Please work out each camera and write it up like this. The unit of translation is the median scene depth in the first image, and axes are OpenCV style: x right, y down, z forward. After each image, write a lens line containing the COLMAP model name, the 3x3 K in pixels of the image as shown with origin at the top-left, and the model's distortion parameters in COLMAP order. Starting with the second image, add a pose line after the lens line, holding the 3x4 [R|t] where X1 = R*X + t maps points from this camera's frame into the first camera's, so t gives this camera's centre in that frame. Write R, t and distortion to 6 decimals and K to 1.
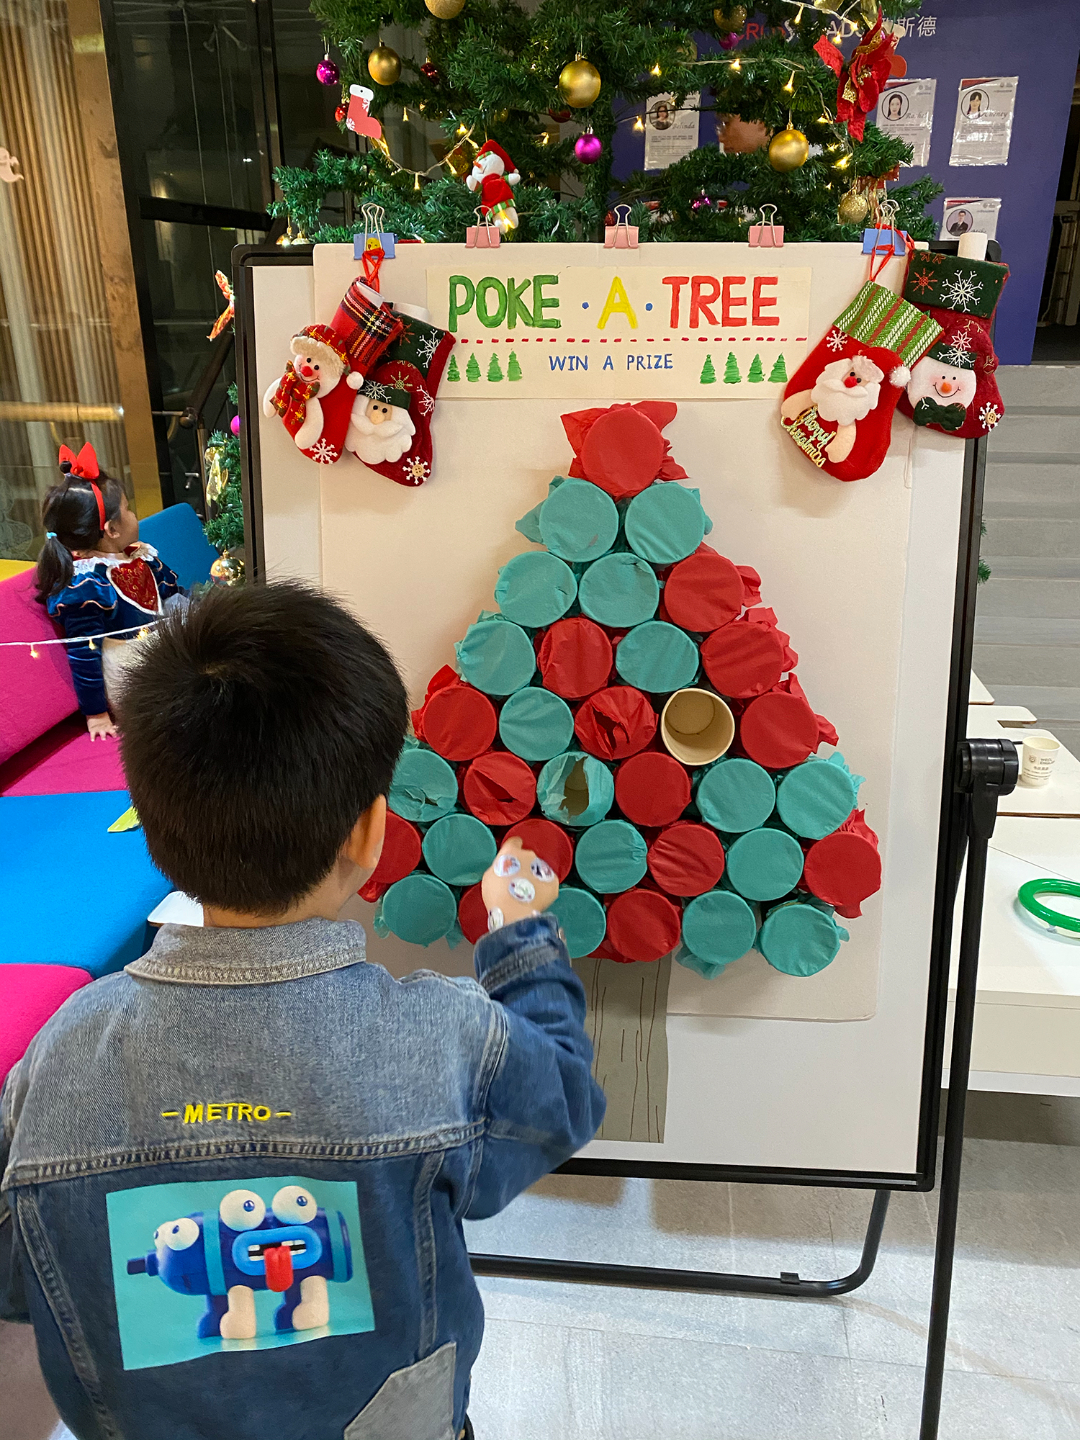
lens RADIAL K [[1135.6, 0, 539.7], [0, 1135.6, 717.9], [0, 0, 1]] dist [0.011193, -0.011941]
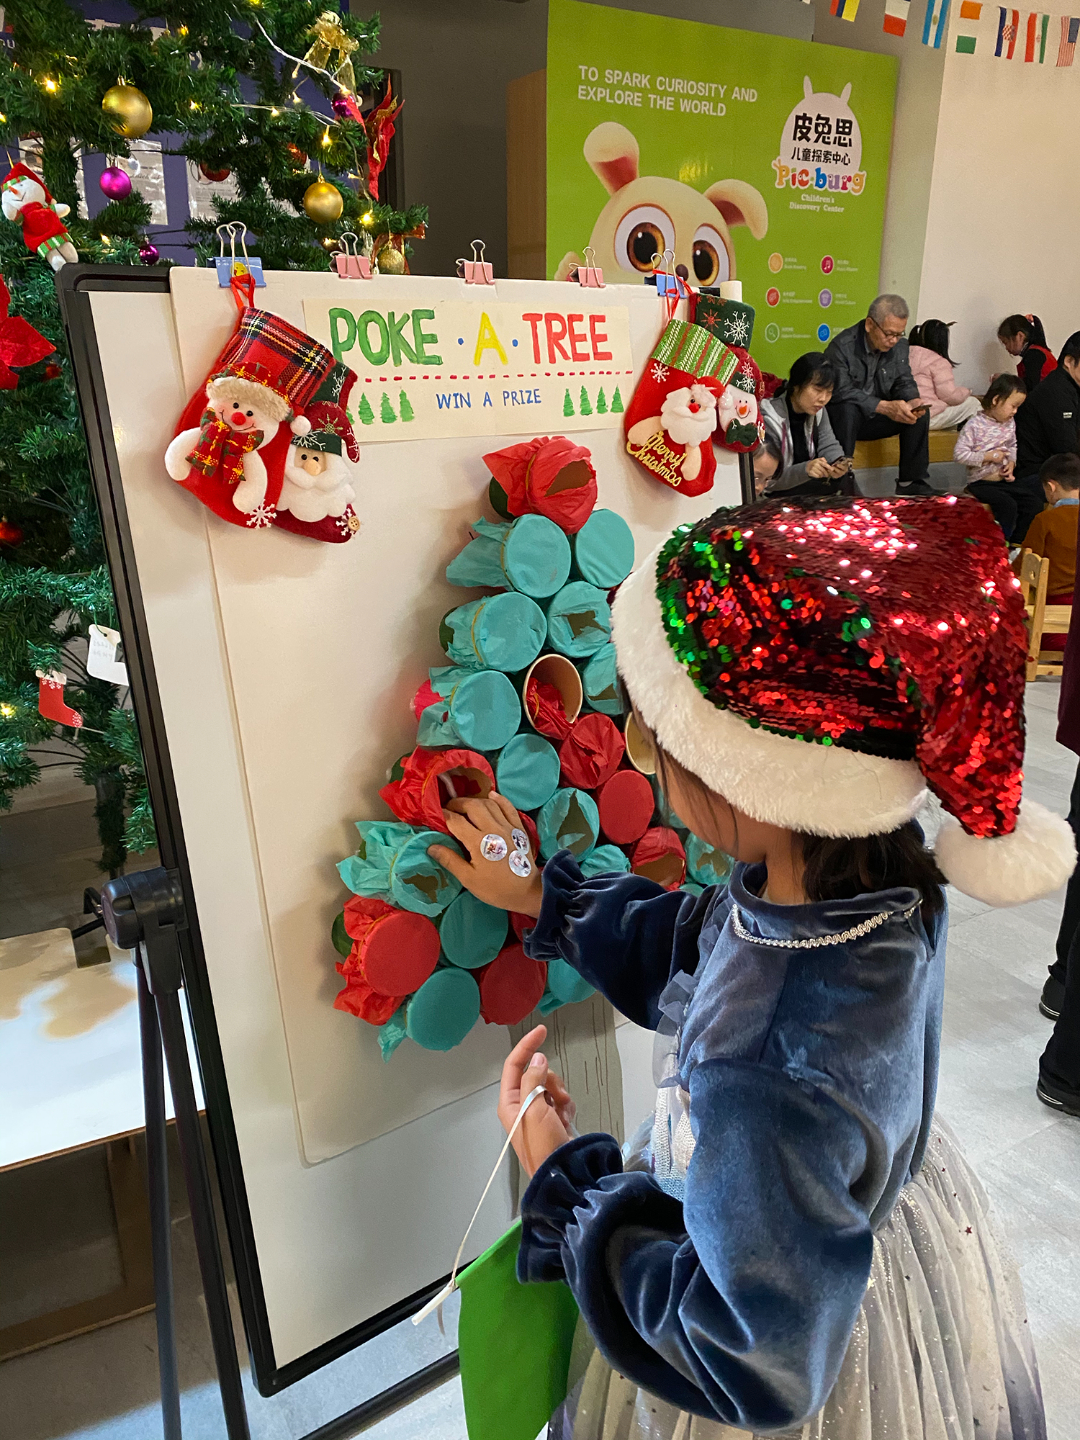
lens RADIAL K [[1083.9, 0, 540.6], [0, 1083.9, 723.0], [0, 0, 1]] dist [0.013255, 0.005313]
pose [[0.782367, -0.206076, 0.587737, -0.519805], [0.224839, 0.973489, 0.042036, -0.069363], [-0.580818, 0.099258, 0.807959, 0.244352]]
